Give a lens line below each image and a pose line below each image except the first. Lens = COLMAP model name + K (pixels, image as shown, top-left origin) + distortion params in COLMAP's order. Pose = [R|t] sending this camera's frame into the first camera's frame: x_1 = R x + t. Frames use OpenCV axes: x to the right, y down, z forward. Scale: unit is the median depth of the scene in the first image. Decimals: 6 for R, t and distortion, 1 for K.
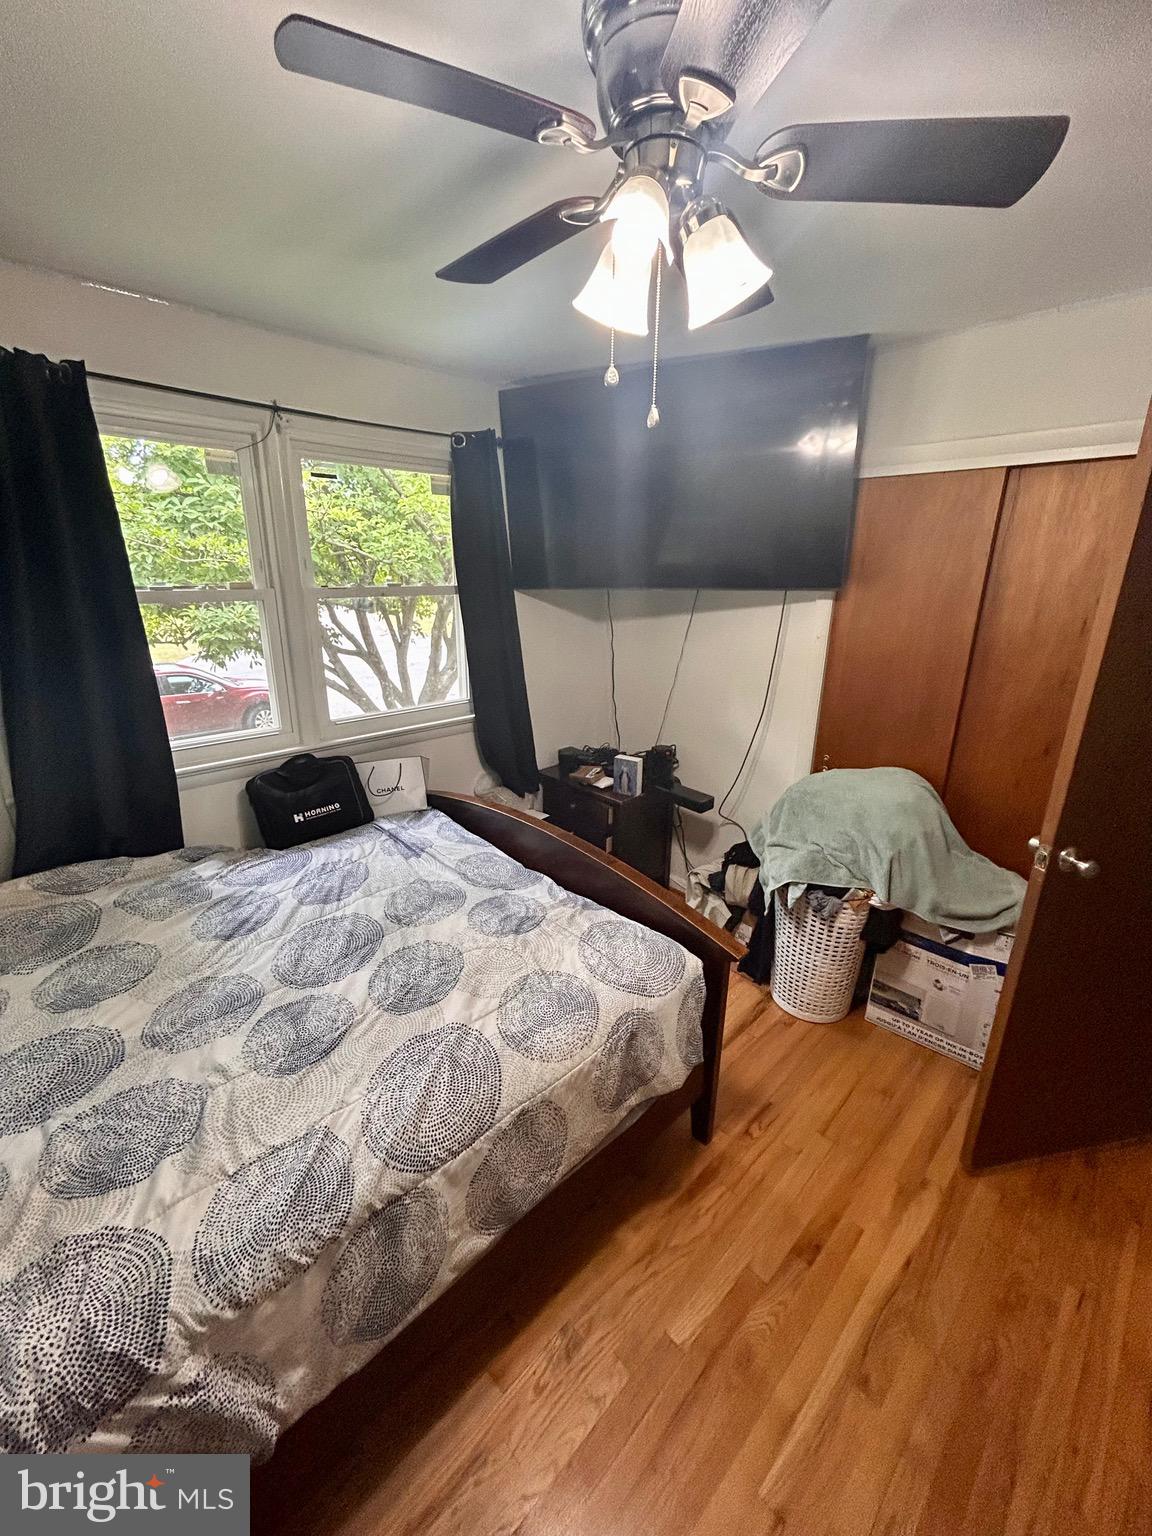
lens RADIAL K [[615.3, 0, 574.1], [0, 615.3, 767.0], [0, 0, 1]] dist [-0.003229, 0.000155]
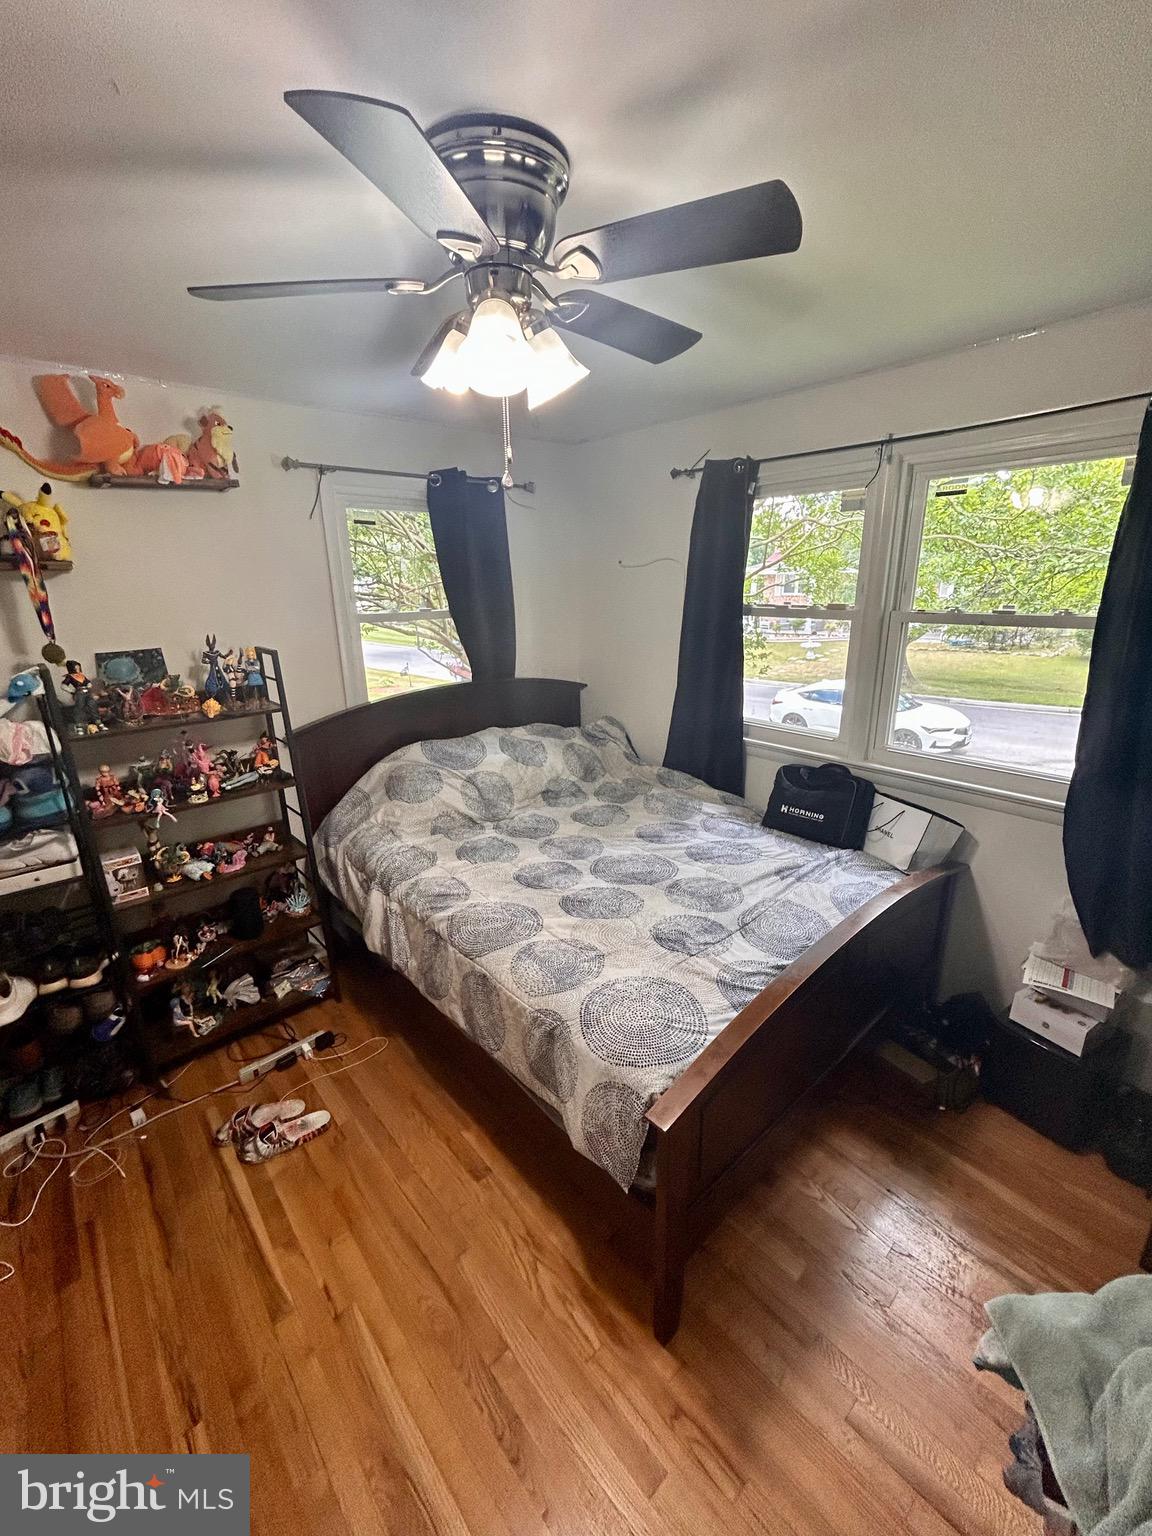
lens RADIAL K [[619.9, 0, 573.9], [0, 619.9, 762.8], [0, 0, 1]] dist [-0.003061, 0.000651]
pose [[-0.044286, 0.277911, -0.959586, 0.814705], [-0.296097, 0.913718, 0.278292, -0.250257], [0.954131, 0.296455, 0.041823, 0.698584]]
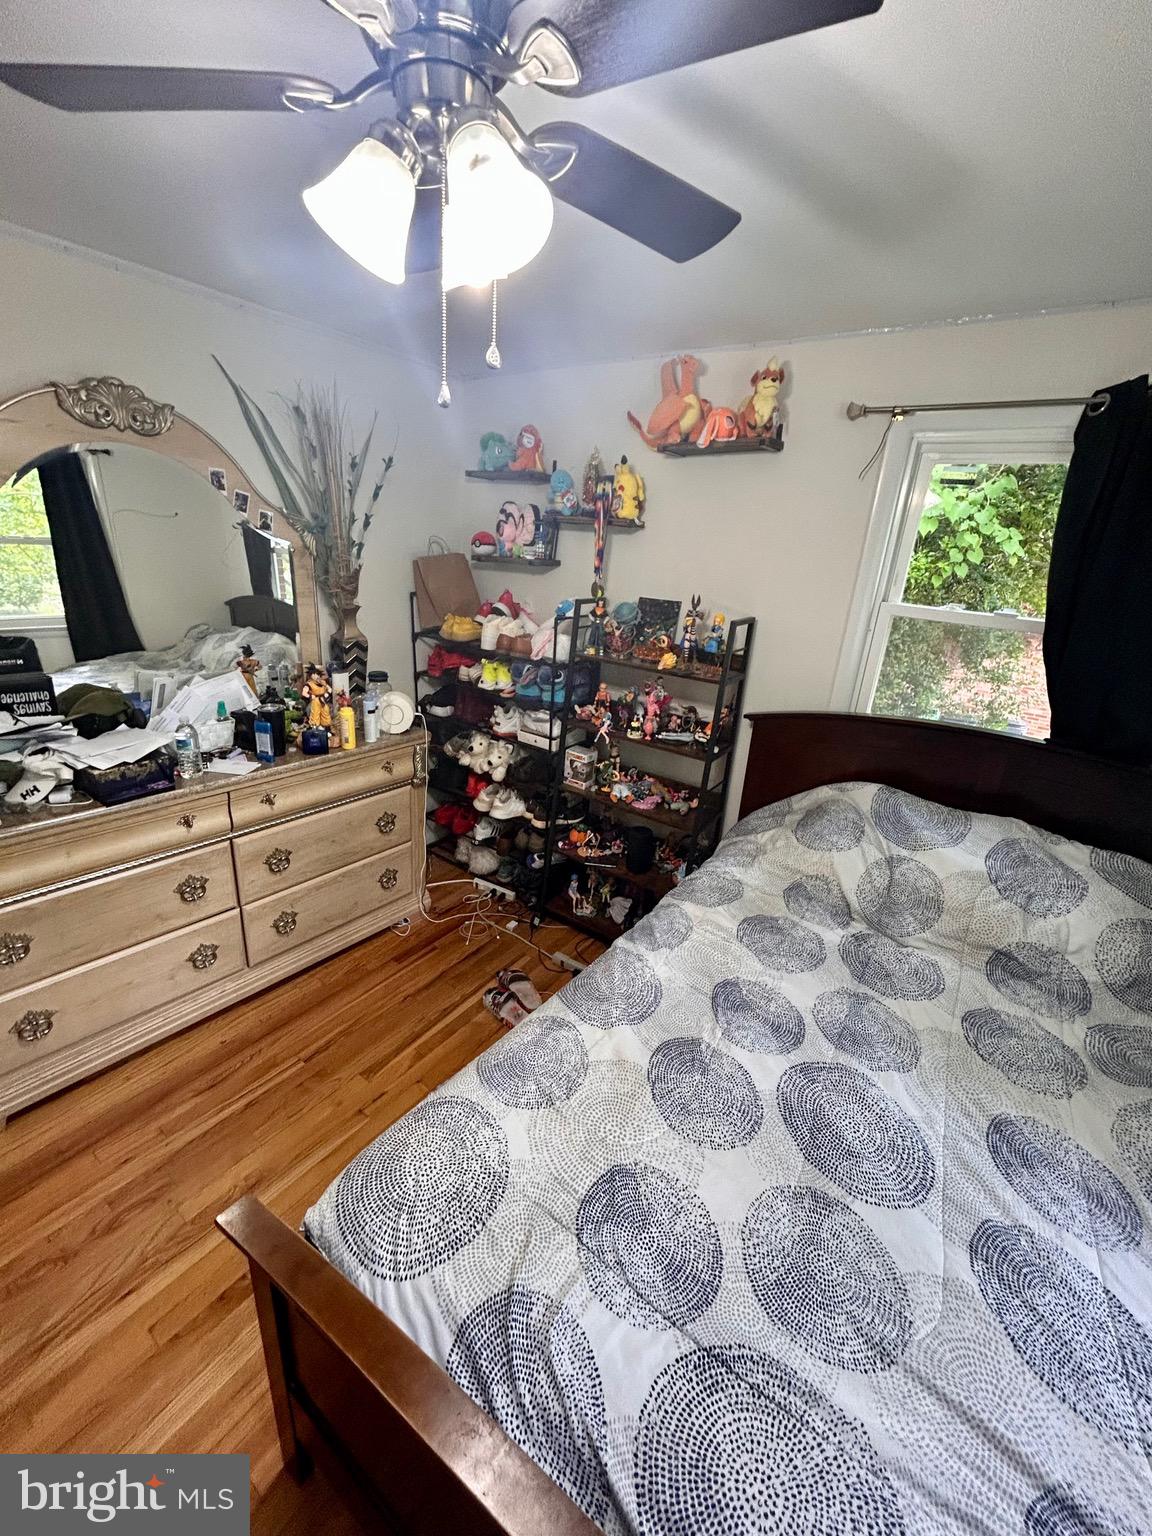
lens RADIAL K [[619.9, 0, 573.9], [0, 619.9, 762.8], [0, 0, 1]] dist [-0.003061, 0.000651]
pose [[-0.979941, -0.005298, -0.199218, 0.066188], [-0.129170, 0.778121, 0.614689, -0.417530], [0.151759, 0.628092, -0.763197, 1.160473]]
